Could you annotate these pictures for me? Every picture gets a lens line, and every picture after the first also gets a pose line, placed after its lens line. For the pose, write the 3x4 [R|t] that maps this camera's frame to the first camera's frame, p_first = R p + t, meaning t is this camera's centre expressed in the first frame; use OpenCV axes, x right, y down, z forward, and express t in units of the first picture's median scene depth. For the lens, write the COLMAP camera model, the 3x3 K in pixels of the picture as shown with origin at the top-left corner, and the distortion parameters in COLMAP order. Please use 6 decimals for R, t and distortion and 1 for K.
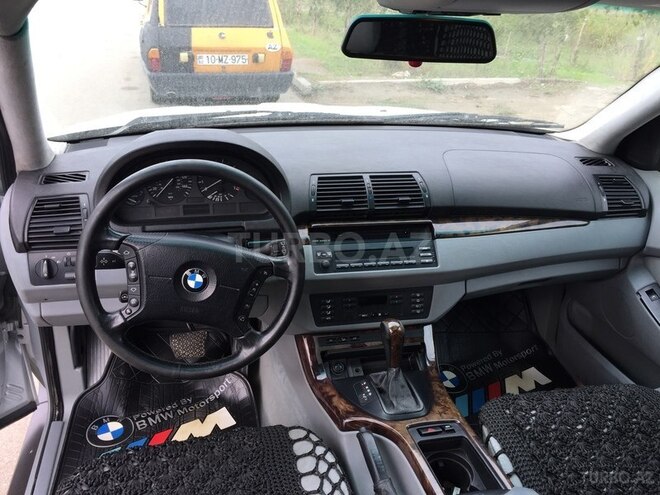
lens RADIAL K [[560.4, 0, 330.0], [0, 560.4, 247.5], [0, 0, 1]] dist [0.101709, -0.129946]
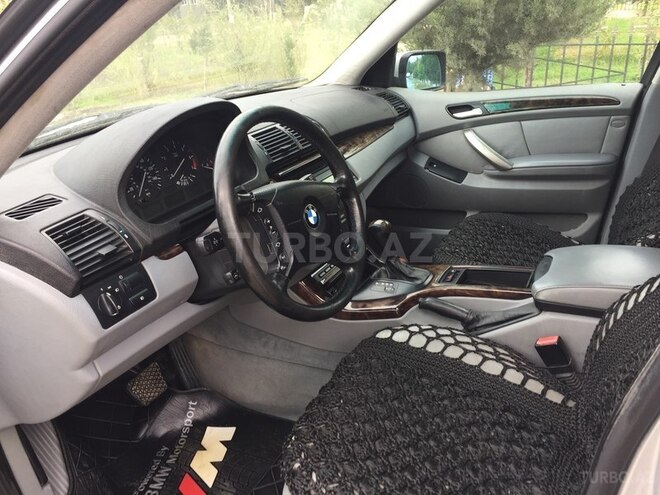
lens RADIAL K [[560.4, 0, 330.0], [0, 560.4, 247.5], [0, 0, 1]] dist [0.101709, -0.129946]
pose [[0.646805, -0.380468, 0.660975, -0.641214], [0.420066, 0.901090, 0.107622, 0.009160], [-0.636544, 0.208042, 0.742651, 0.165357]]
